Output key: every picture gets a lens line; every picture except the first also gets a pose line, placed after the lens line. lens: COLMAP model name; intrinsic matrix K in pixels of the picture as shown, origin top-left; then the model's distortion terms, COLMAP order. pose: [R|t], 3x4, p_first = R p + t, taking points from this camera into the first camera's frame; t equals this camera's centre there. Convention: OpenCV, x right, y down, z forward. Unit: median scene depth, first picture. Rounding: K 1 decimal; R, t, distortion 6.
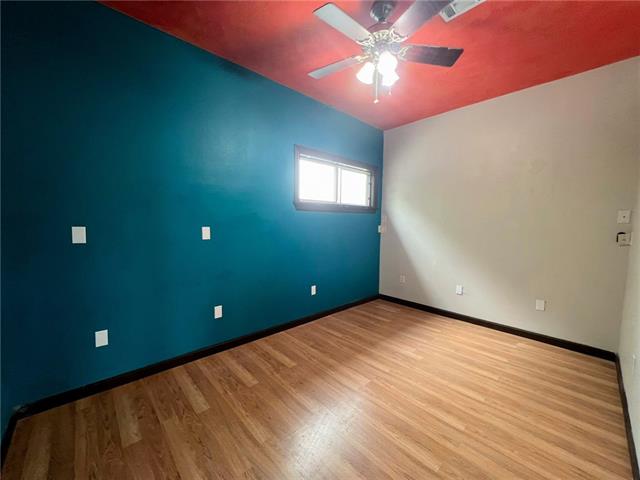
lens RADIAL K [[258.3, 0, 318.7], [0, 258.3, 240.0], [0, 0, 1]] dist [-0.001574, -0.000055]
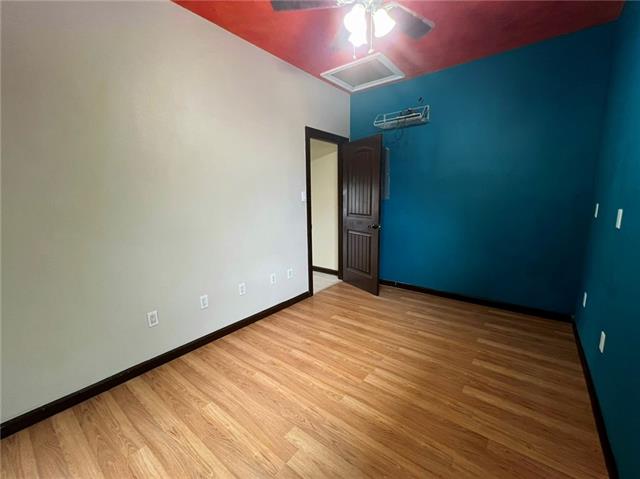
lens RADIAL K [[258.3, 0, 322.4], [0, 258.3, 239.3], [0, 0, 1]] dist [-0.001574, -0.000055]
pose [[-0.986945, 0.032083, -0.157828, 0.445688], [-0.007087, 0.970357, 0.241571, -0.135057], [0.160900, 0.239536, -0.957462, 1.631161]]
